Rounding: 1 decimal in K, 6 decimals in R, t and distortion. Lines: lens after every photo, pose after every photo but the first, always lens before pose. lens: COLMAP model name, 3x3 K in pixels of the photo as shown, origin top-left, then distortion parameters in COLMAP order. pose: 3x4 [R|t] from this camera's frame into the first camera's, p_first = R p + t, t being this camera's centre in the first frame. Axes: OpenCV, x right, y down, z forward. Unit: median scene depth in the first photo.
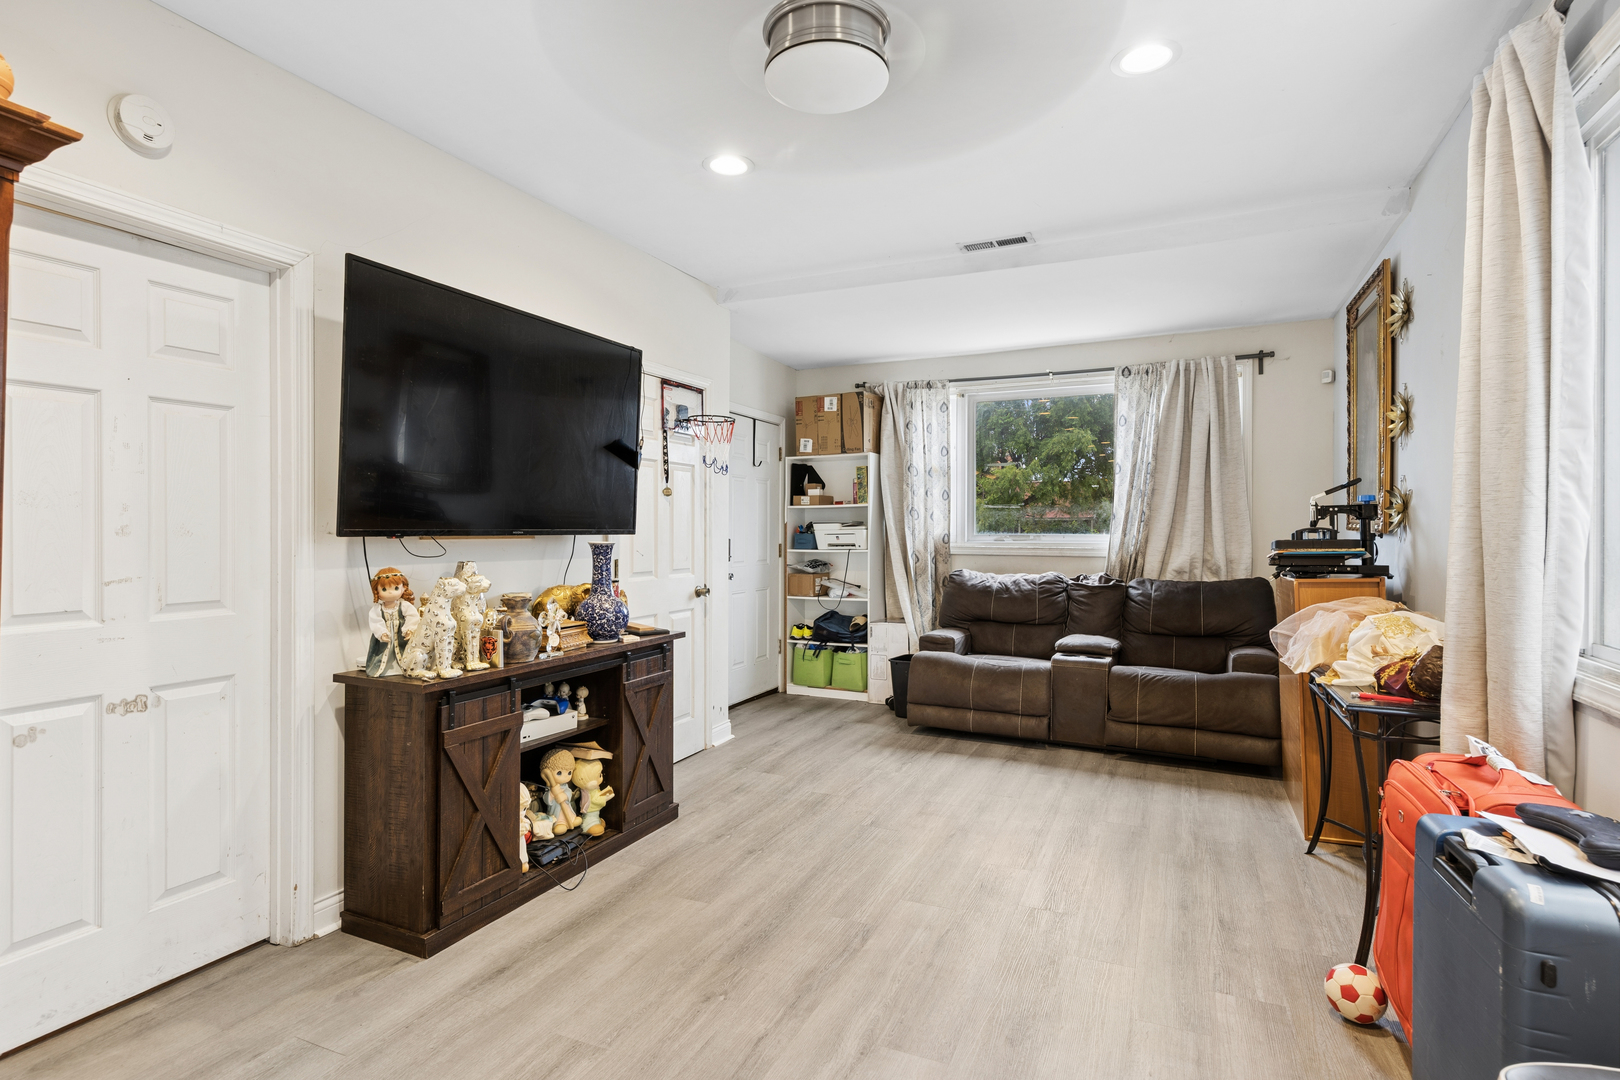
lens RADIAL K [[825.3, 0, 805.5], [0, 825.3, 529.8], [0, 0, 1]] dist [0.004205, 0.000160]
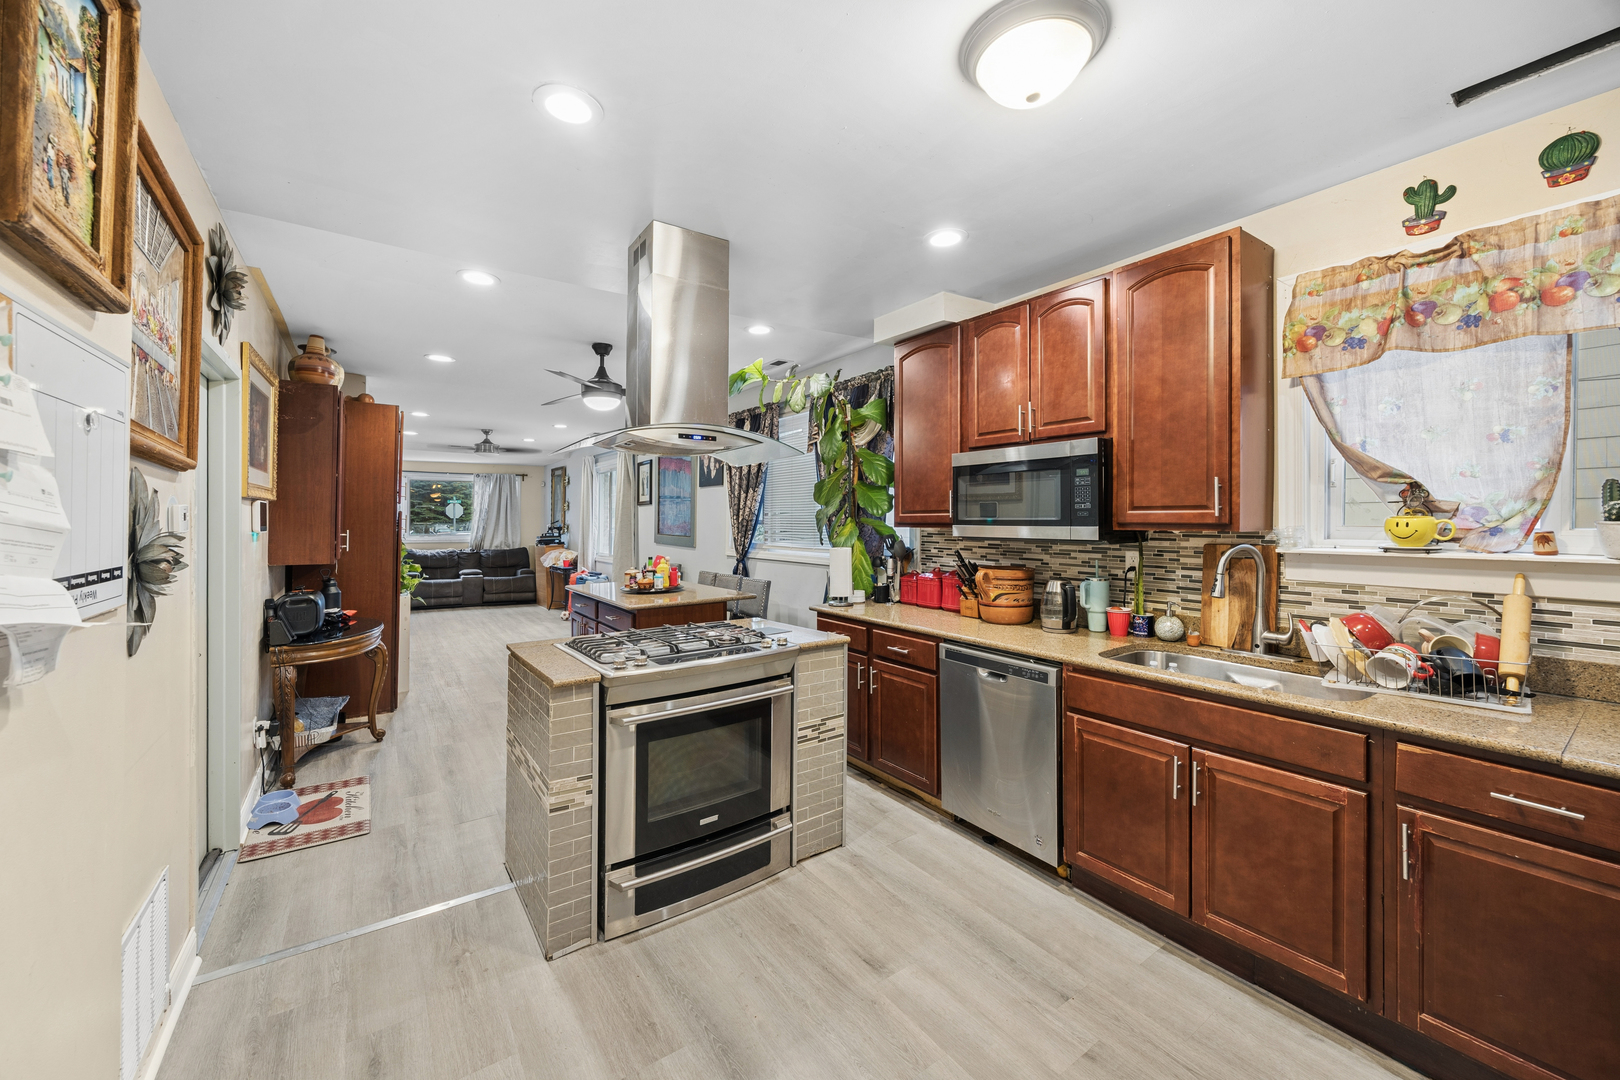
lens RADIAL K [[623.2, 0, 797.5], [0, 623.2, 513.8], [0, 0, 1]] dist [-0.006732, 0.000266]
pose [[0.530996, 0.011128, 0.847301, -0.953913], [0.002181, 0.999893, -0.014498, -0.034696], [-0.847372, 0.009546, 0.530914, -1.197986]]
